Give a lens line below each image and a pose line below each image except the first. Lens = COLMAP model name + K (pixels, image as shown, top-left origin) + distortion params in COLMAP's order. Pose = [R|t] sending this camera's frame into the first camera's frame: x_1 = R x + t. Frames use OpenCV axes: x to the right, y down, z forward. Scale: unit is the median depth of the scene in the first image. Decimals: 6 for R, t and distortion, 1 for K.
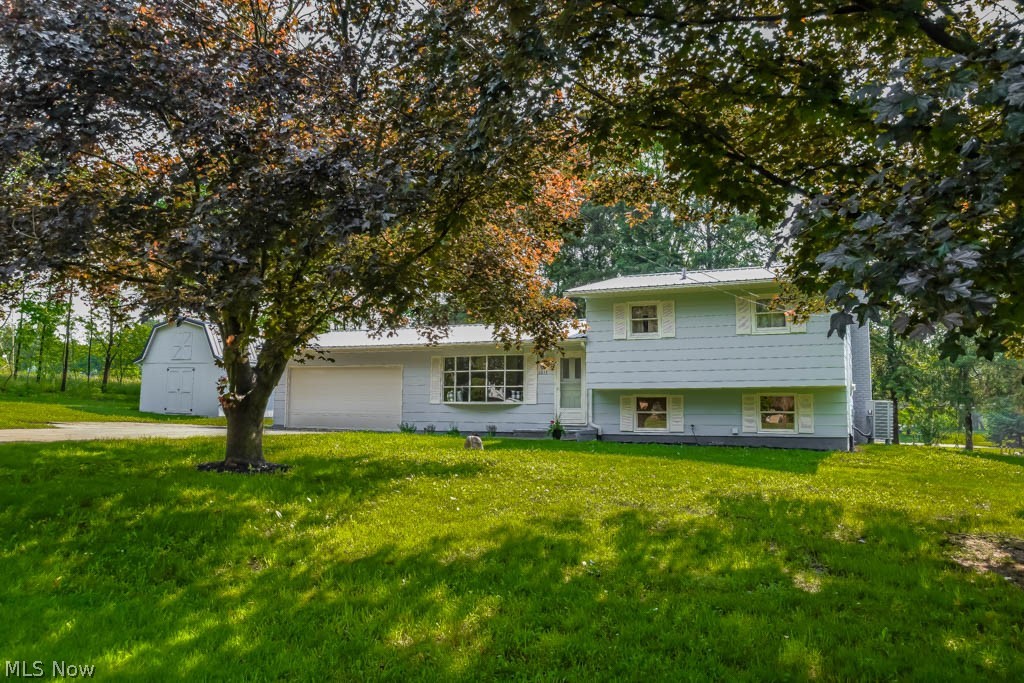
lens RADIAL K [[742.6, 0, 512.2], [0, 742.6, 341.1], [0, 0, 1]] dist [-0.029937, -0.000175]
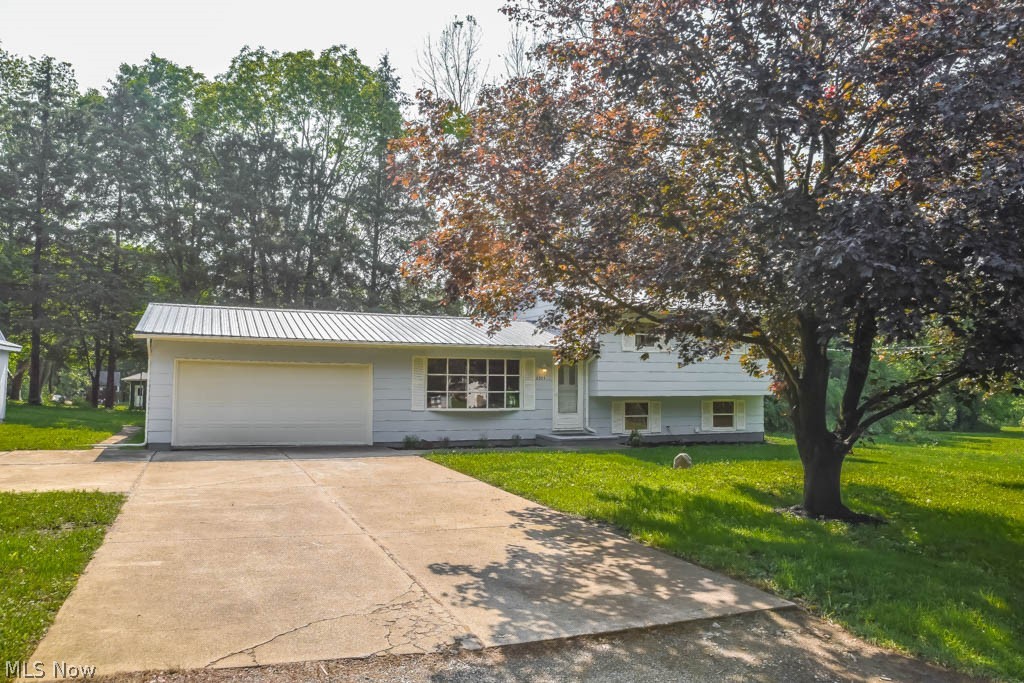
lens RADIAL K [[742.6, 0, 511.9], [0, 742.6, 343.0], [0, 0, 1]] dist [-0.029937, -0.000175]
pose [[0.607886, 0.067048, 0.791188, -0.814113], [-0.059622, 0.997470, -0.038720, 0.036778], [-0.791783, -0.023635, 0.610345, 0.433793]]
